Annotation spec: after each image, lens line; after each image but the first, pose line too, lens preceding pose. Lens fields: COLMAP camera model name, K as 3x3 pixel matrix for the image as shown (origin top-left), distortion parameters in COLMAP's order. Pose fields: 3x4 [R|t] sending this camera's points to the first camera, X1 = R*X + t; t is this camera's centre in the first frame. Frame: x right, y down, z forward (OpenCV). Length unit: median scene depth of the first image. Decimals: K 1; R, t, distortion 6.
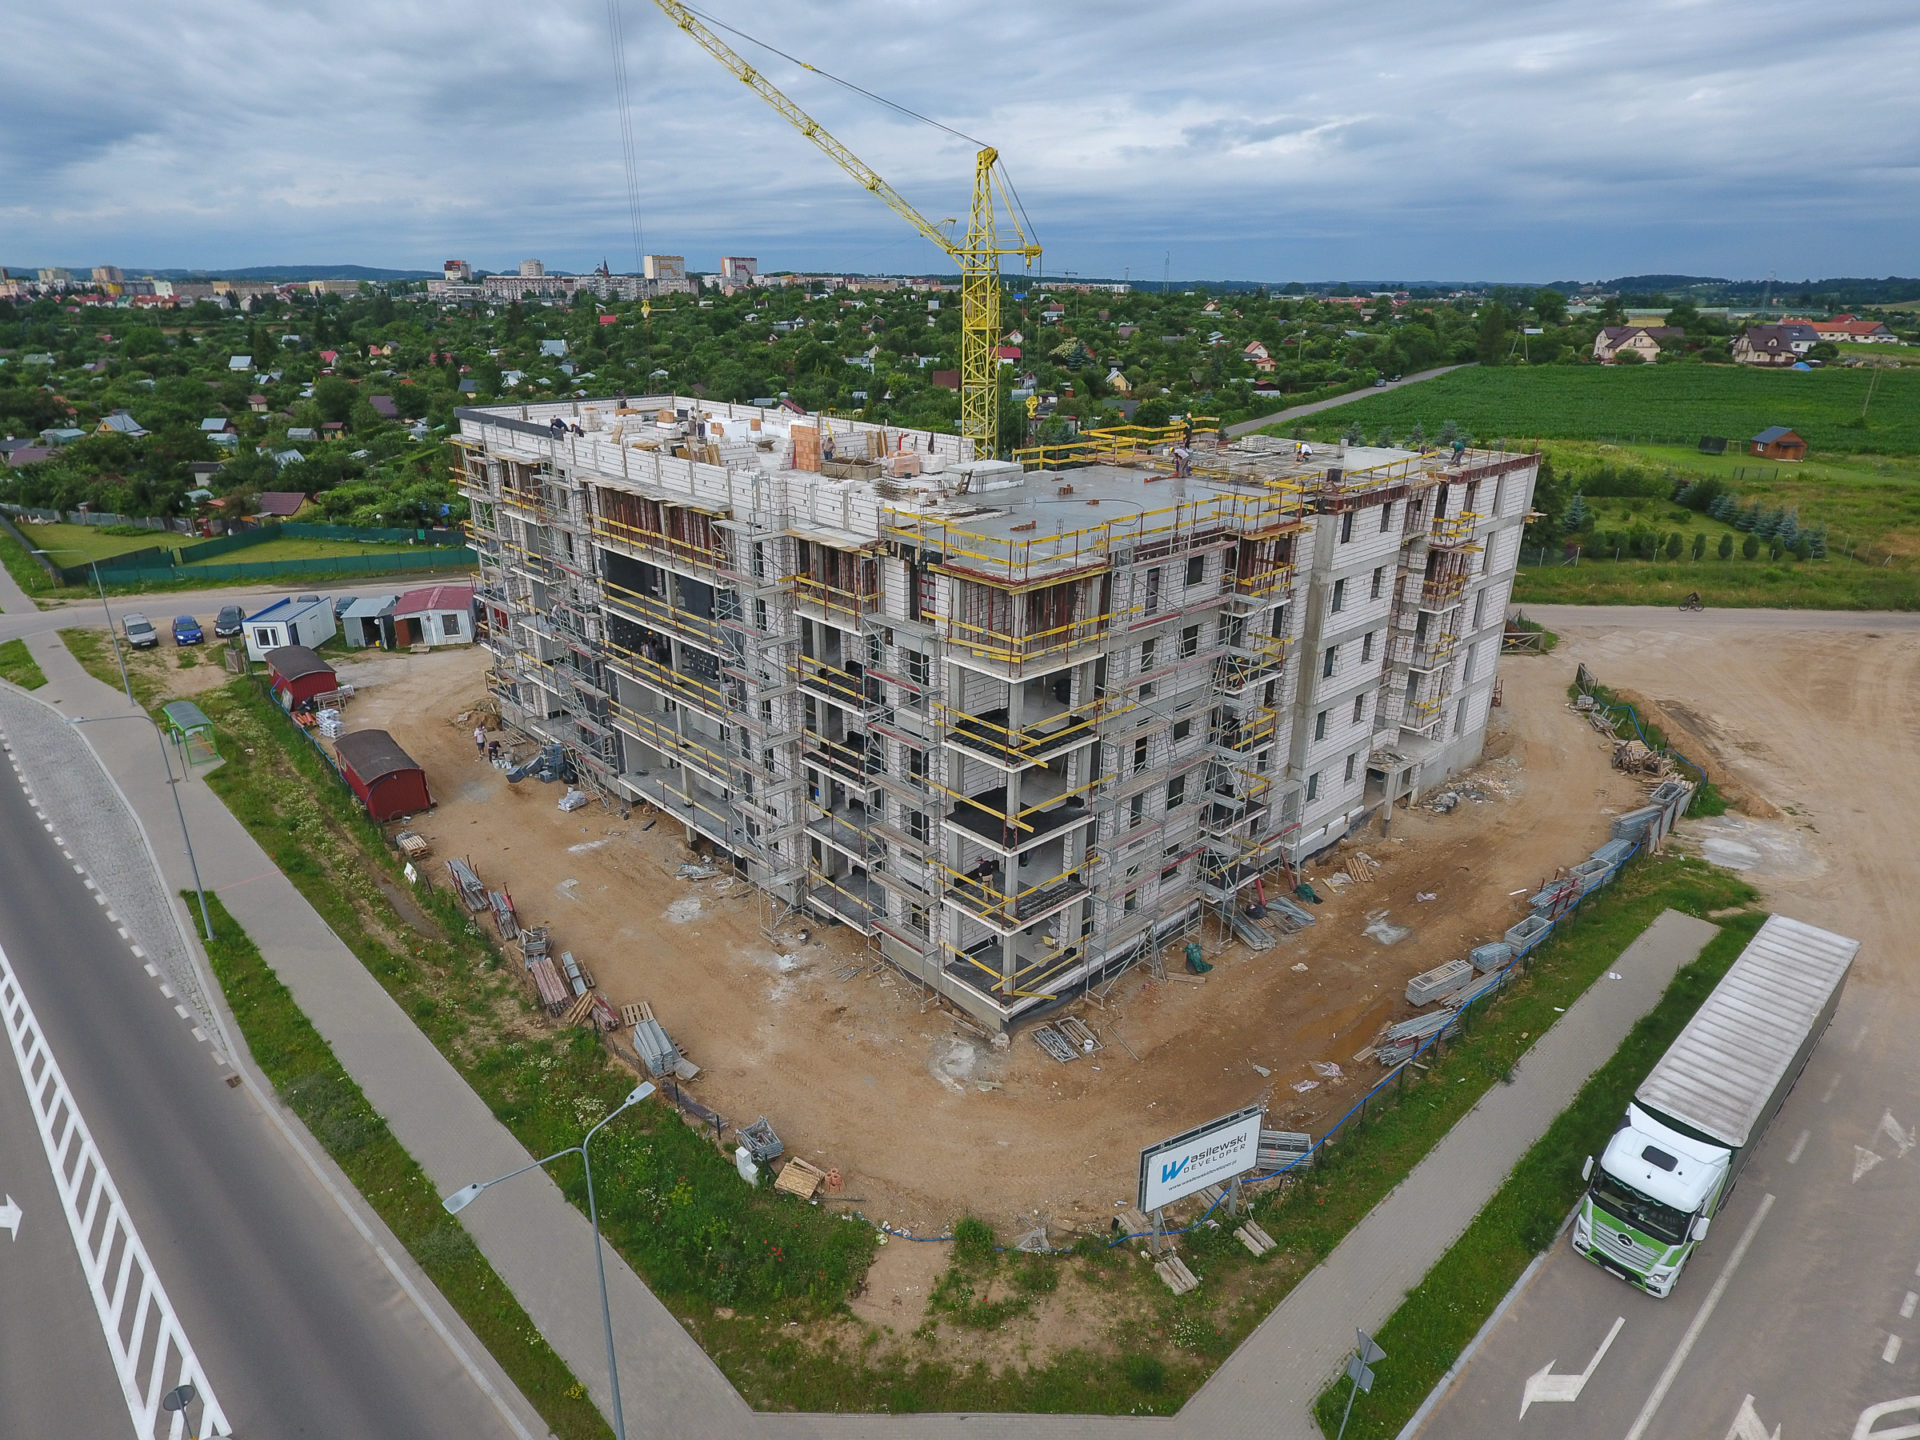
lens RADIAL K [[1157.3, 0, 950.4], [0, 1157.3, 722.0], [0, 0, 1]] dist [-0.006239, 0.000812]
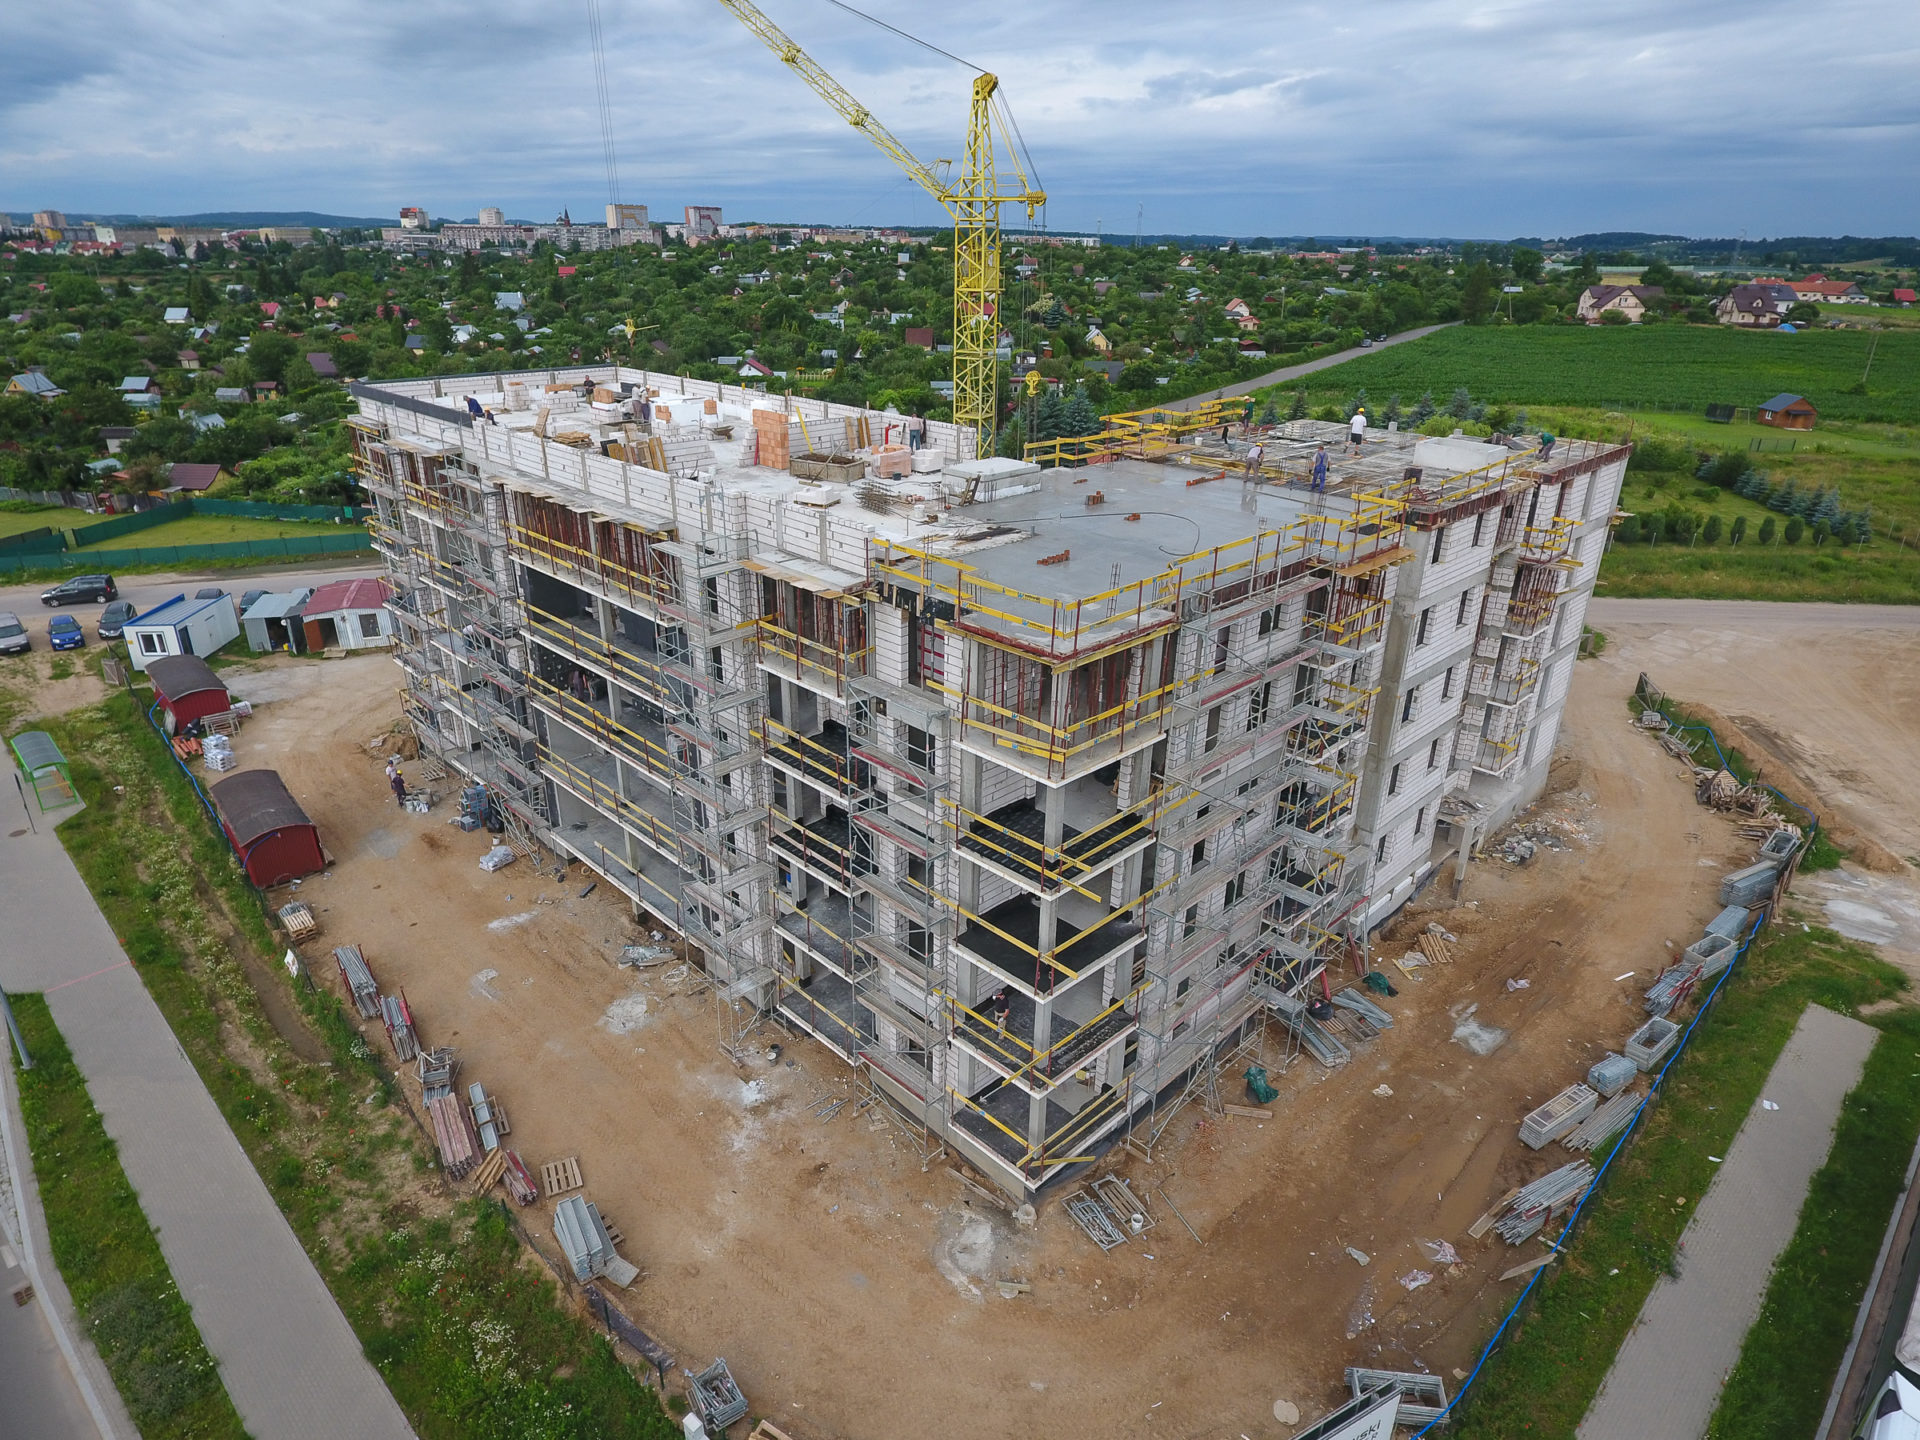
lens RADIAL K [[1157.3, 0, 952.0], [0, 1157.3, 725.6], [0, 0, 1]] dist [-0.006239, 0.000812]
pose [[0.999638, -0.003516, 0.026675, -0.020717], [0.002489, 0.999258, 0.038432, -0.069271], [-0.026791, -0.038351, 0.998905, 0.179702]]
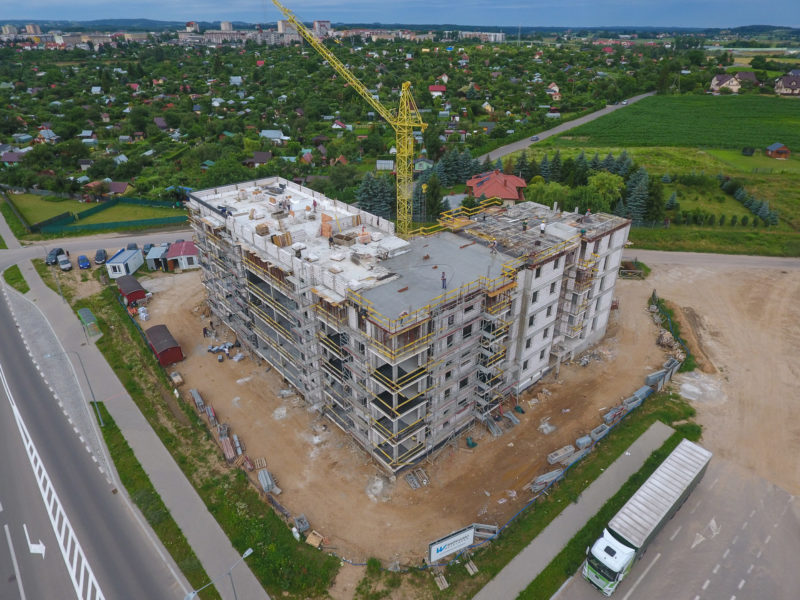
lens RADIAL K [[511.8, 0, 405.4], [0, 511.8, 300.2], [0, 0, 1]] dist [-0.007098, 0.001458]
pose [[0.999709, 0.012274, -0.020783, 0.073297], [-0.009853, 0.993563, 0.112850, -0.218417], [0.022034, -0.112613, 0.993395, -0.113852]]
